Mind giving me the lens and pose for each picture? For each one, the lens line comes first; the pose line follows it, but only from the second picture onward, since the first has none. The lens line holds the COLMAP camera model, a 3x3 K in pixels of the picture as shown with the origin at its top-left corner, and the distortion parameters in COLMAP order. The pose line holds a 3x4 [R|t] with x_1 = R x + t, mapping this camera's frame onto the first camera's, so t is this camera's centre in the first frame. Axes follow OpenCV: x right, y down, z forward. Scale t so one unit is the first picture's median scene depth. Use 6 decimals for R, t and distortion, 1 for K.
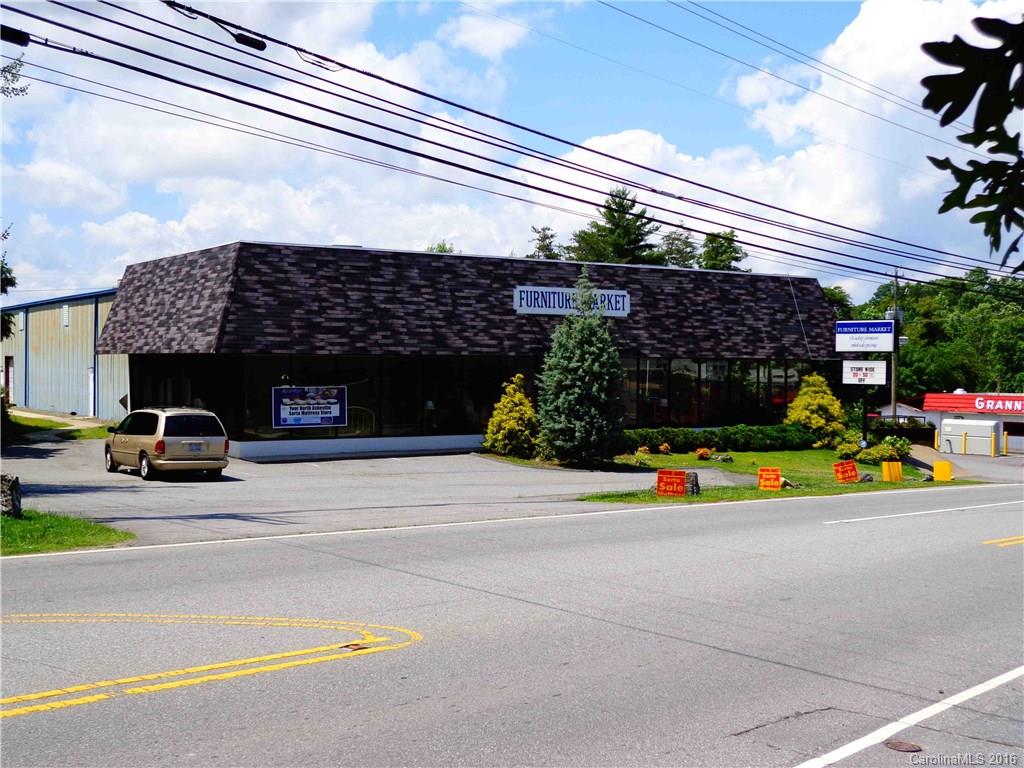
lens RADIAL K [[1267.2, 0, 512.0], [0, 1267.2, 384.0], [0, 0, 1]] dist [-0.046762, 0.008645]
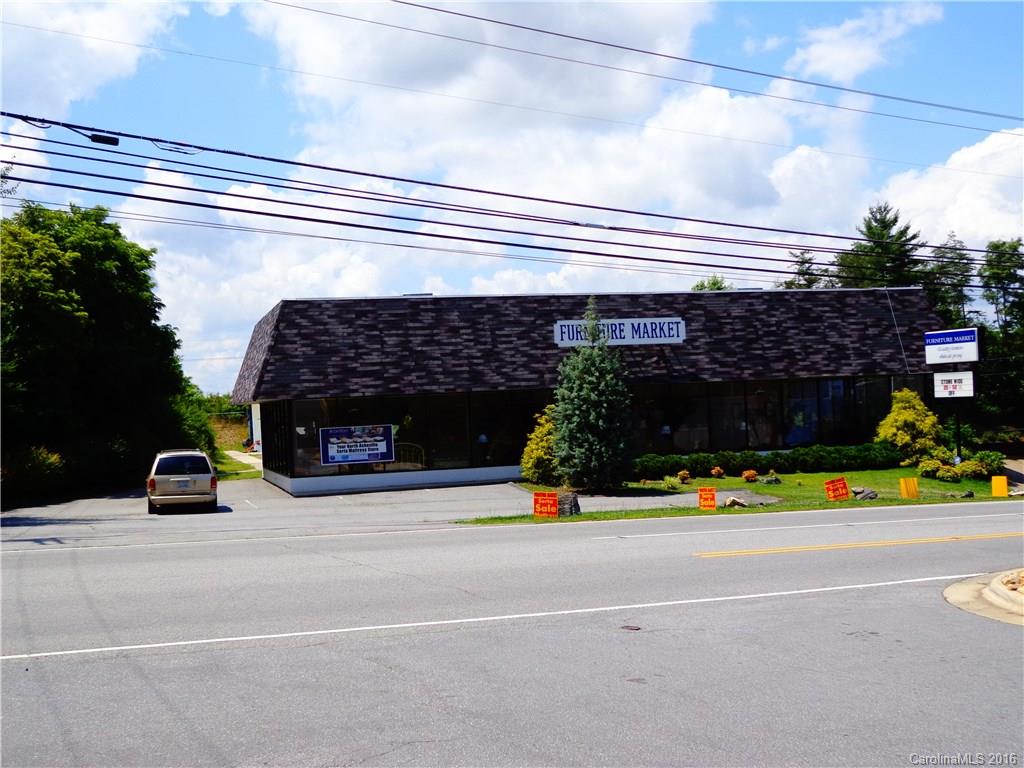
lens RADIAL K [[1267.2, 0, 512.0], [0, 1267.2, 384.0], [0, 0, 1]] dist [-0.046762, 0.008645]
pose [[0.949760, -0.054549, -0.308190, 0.292199], [0.045679, 0.998310, -0.035927, 0.010472], [0.309629, 0.020044, 0.950646, -0.002201]]
